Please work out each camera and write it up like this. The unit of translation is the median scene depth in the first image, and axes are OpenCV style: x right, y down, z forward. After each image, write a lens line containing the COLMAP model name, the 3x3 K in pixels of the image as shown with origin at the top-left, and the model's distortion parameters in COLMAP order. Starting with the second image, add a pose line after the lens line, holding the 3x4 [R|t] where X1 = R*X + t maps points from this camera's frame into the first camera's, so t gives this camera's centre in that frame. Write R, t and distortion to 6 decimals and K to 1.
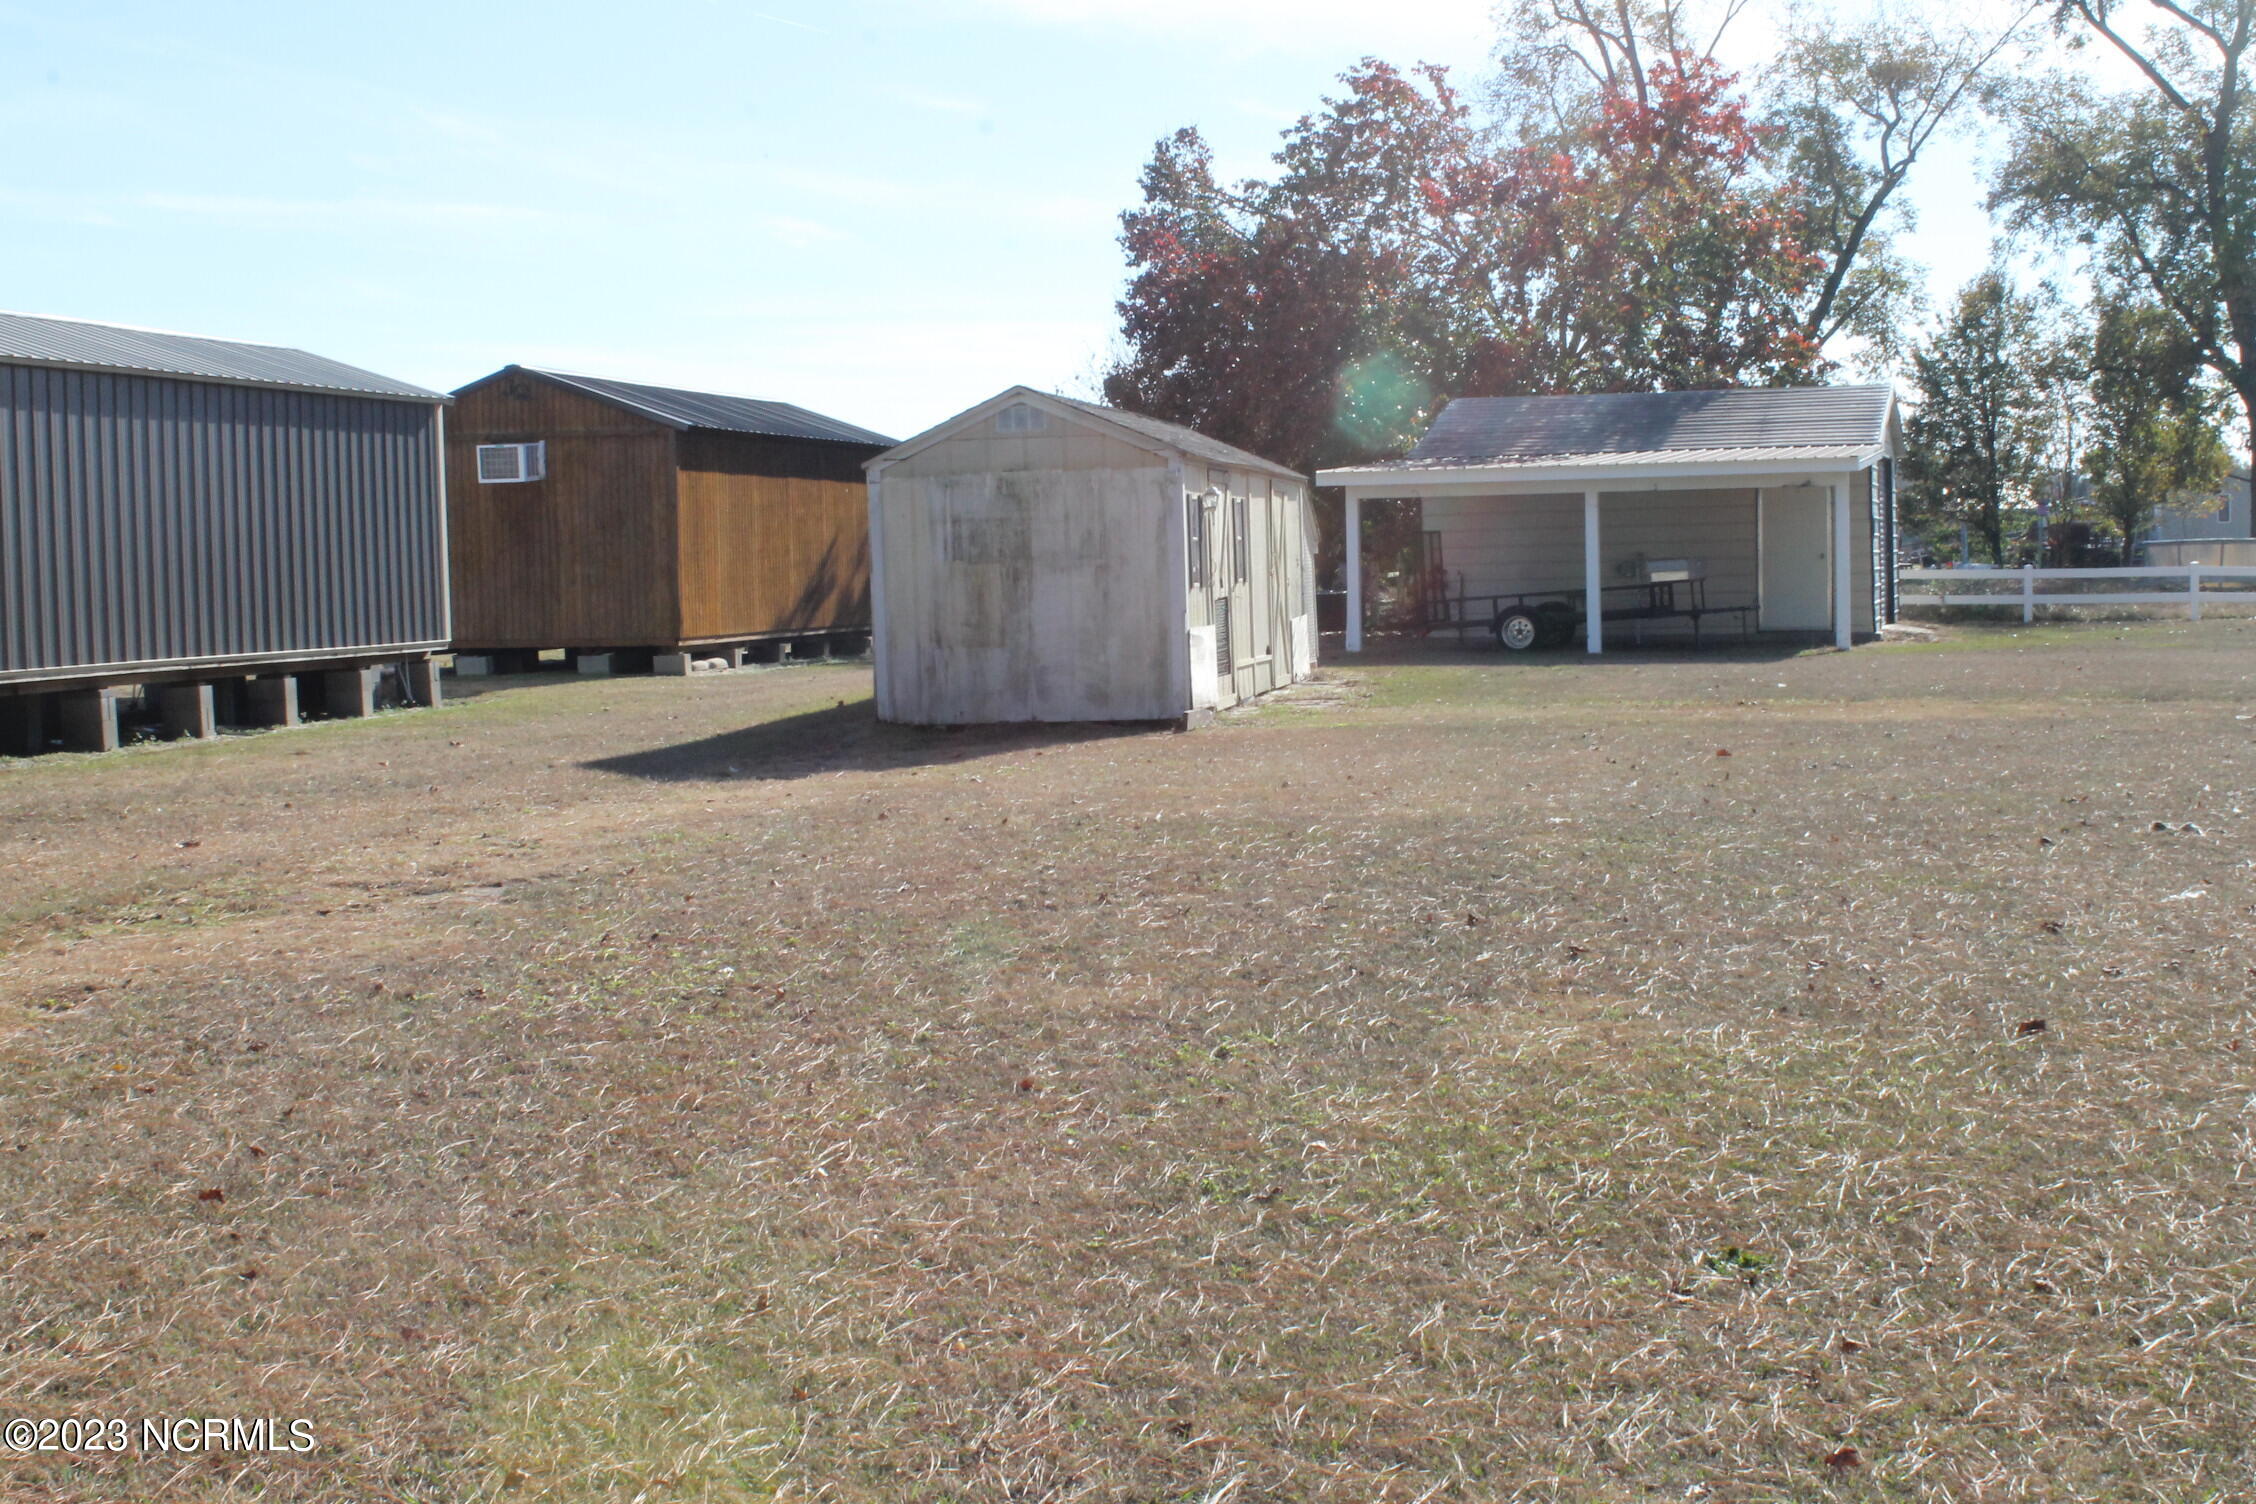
lens RADIAL K [[2877.8, 0, 1128.0], [0, 2877.8, 752.0], [0, 0, 1]] dist [-0.078490, 0.030157]
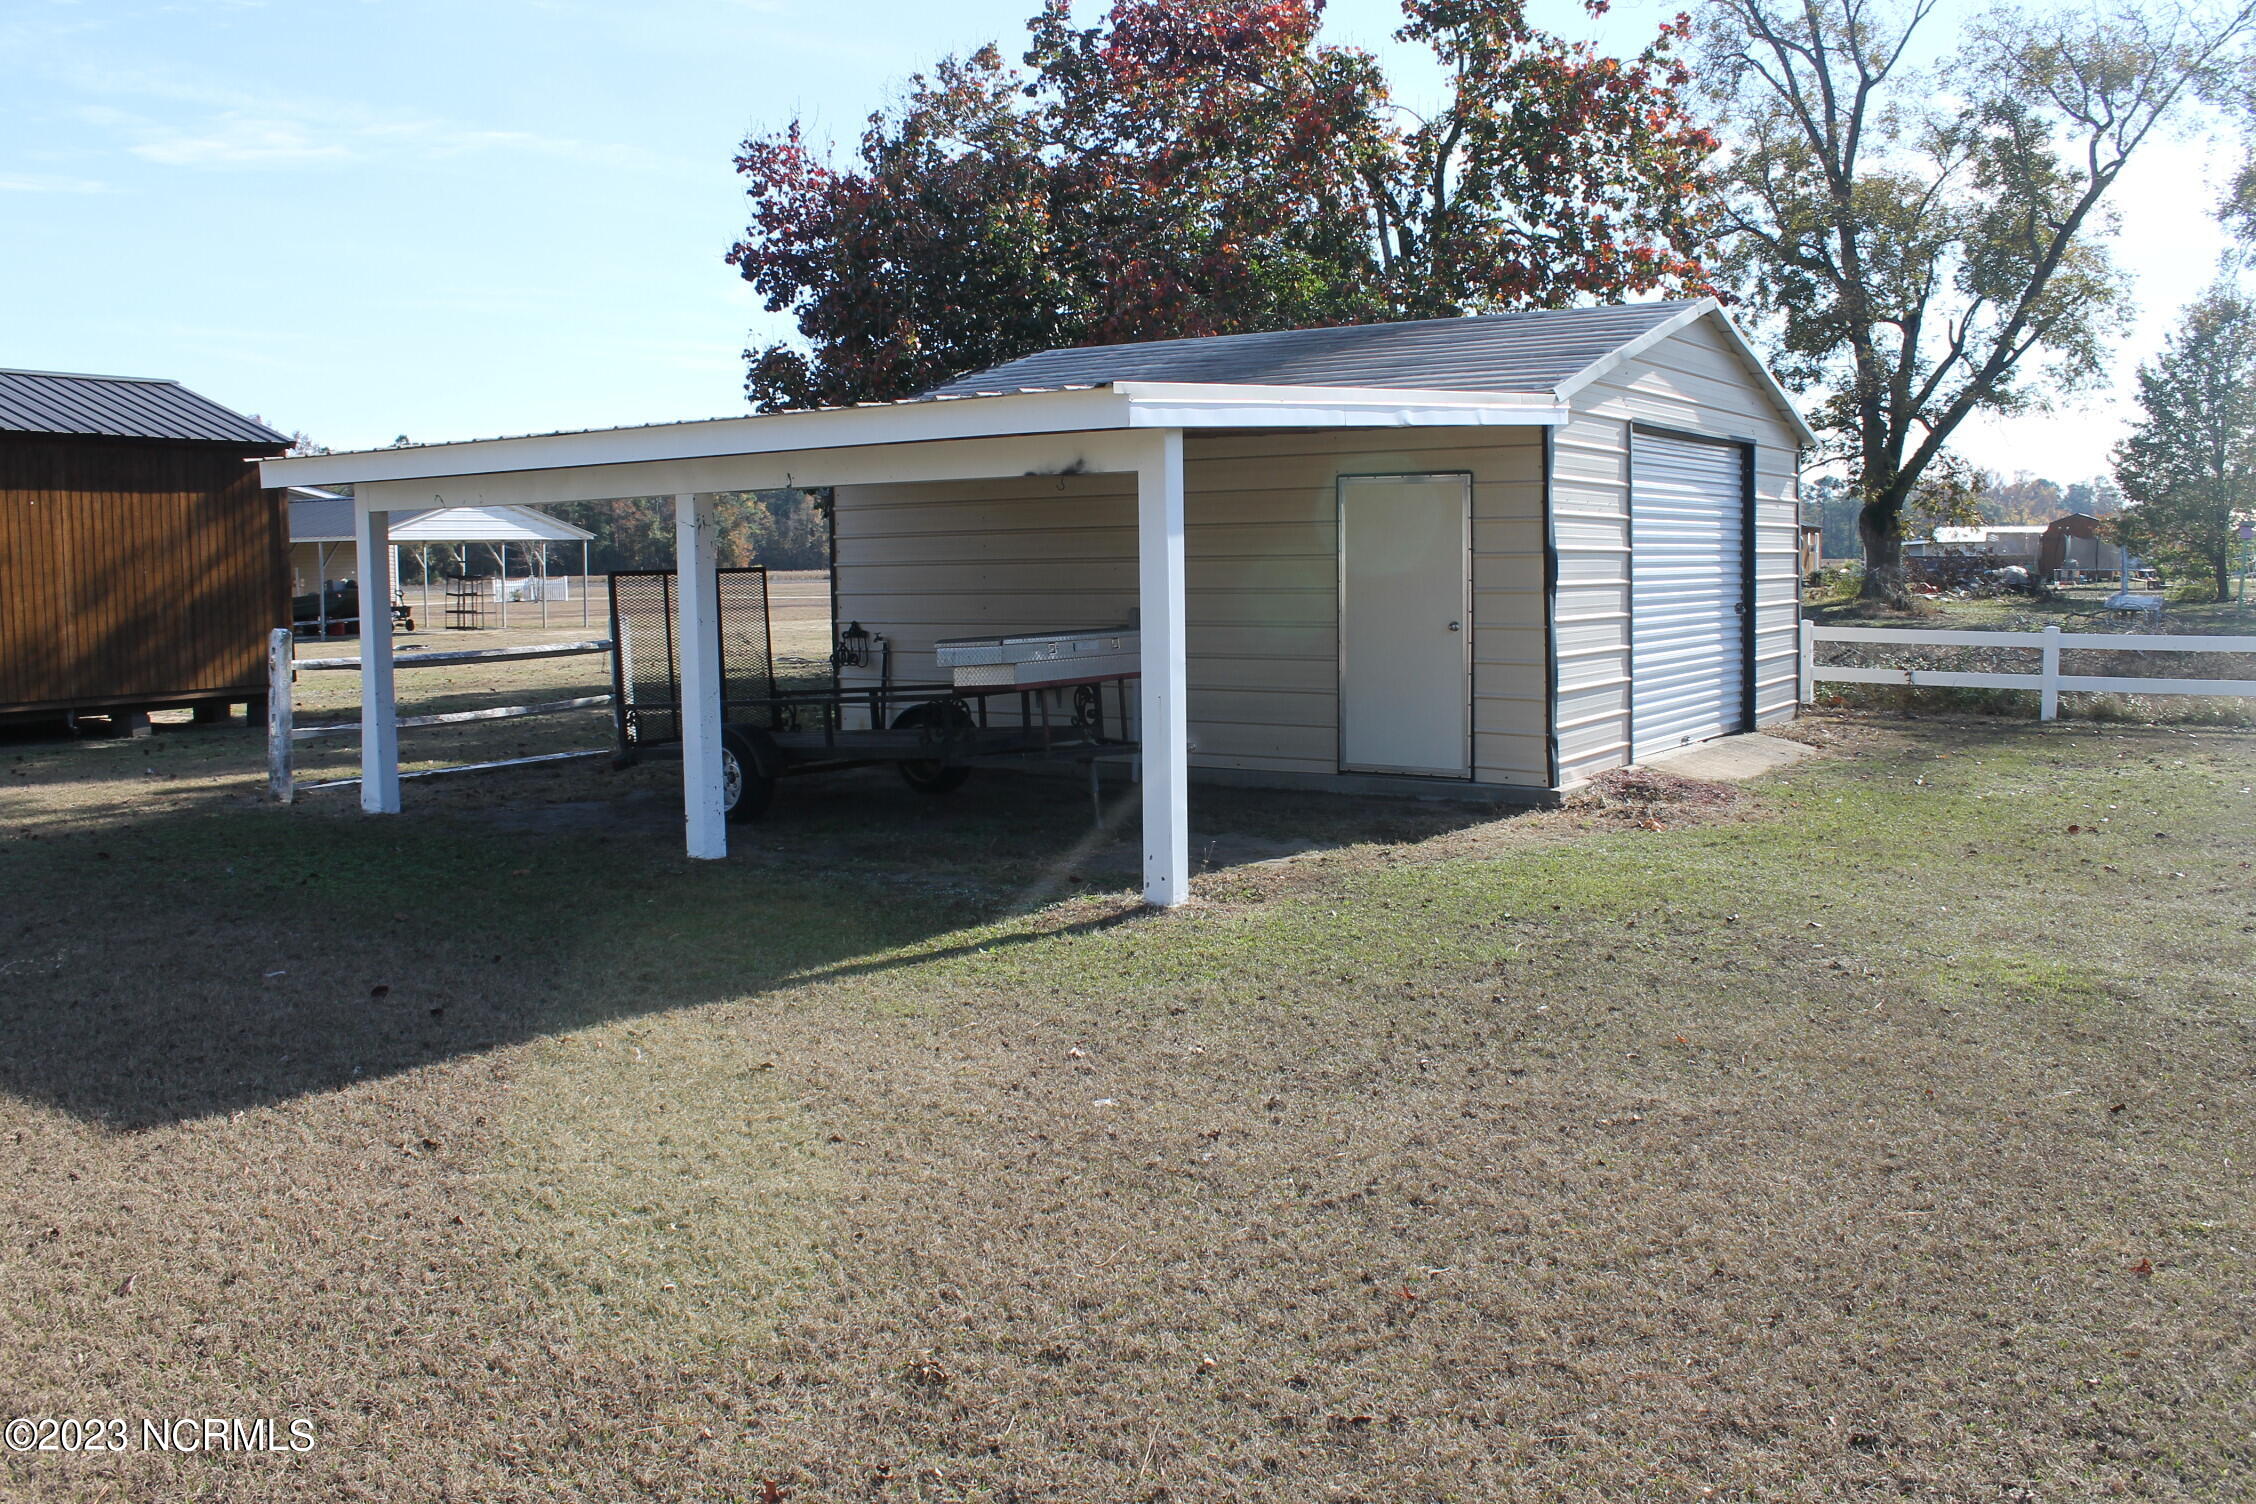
lens RADIAL K [[1921.7, 0, 1128.0], [0, 1921.7, 752.0], [0, 0, 1]] dist [-0.165712, 0.148182]
pose [[0.961460, 0.036422, -0.272523, 0.130292], [-0.026196, 0.998813, 0.041071, -0.027574], [0.273696, -0.032349, 0.961272, 0.312868]]
